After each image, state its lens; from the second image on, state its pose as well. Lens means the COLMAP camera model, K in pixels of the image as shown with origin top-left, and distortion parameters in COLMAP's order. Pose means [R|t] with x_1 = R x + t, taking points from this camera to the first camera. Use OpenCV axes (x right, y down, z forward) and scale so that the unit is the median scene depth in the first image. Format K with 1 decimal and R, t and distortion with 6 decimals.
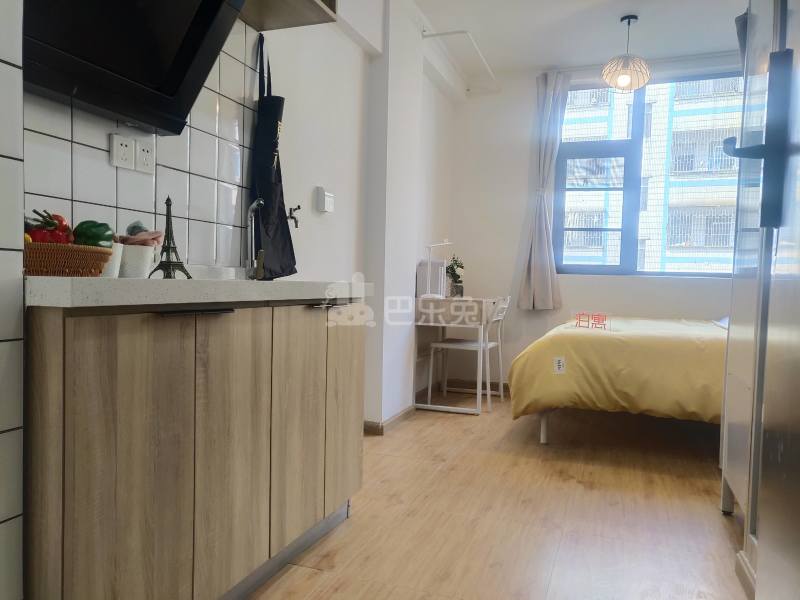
lens RADIAL K [[613.0, 0, 400.0], [0, 613.0, 300.0], [0, 0, 1]] dist [-0.007193, 0.071848]
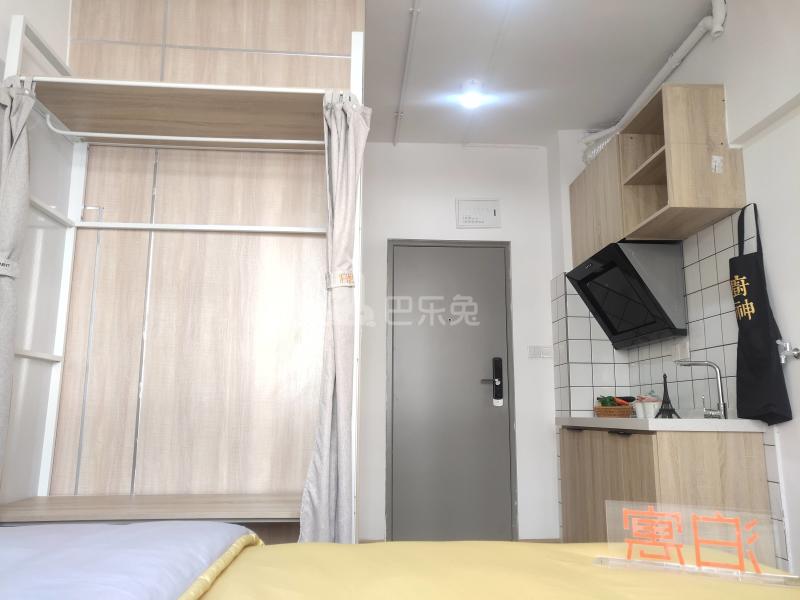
lens RADIAL K [[613.0, 0, 400.0], [0, 613.0, 300.0], [0, 0, 1]] dist [-0.007193, 0.071848]
pose [[-0.915711, -0.101555, -0.388792, 0.617511], [-0.042879, 0.986708, -0.156742, -0.035267], [0.399543, -0.126860, -0.907894, 1.355673]]
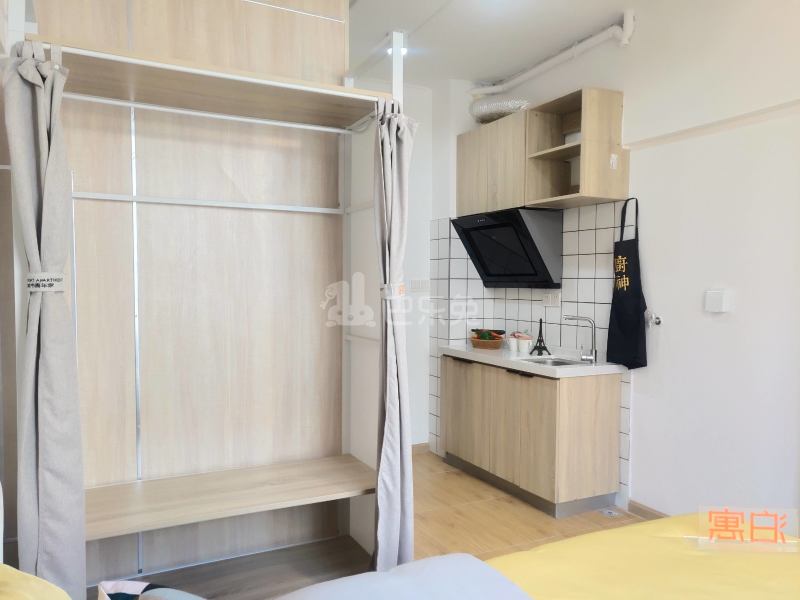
lens RADIAL K [[613.0, 0, 400.0], [0, 613.0, 300.0], [0, 0, 1]] dist [-0.007193, 0.071848]
pose [[-0.685149, -0.006318, -0.728376, 0.933857], [-0.050665, 0.997954, 0.039002, -0.169272], [0.726639, 0.063625, -0.684067, 1.238038]]
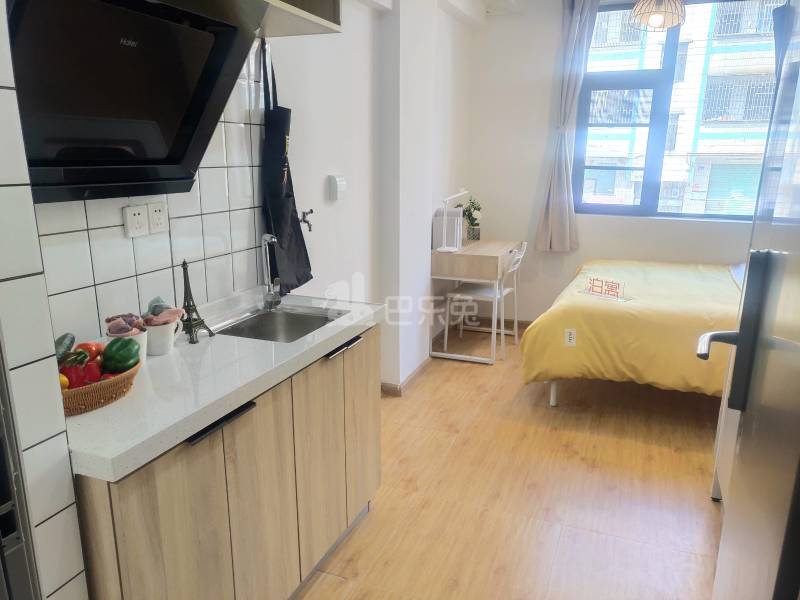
lens RADIAL K [[612.9, 0, 402.6], [0, 612.9, 312.6], [0, 0, 1]] dist [-0.003221, 0.058789]
pose [[0.999495, -0.011085, -0.029782, 0.009720], [0.017156, 0.977109, 0.212047, -0.167765], [0.026750, -0.212451, 0.976806, -0.006338]]
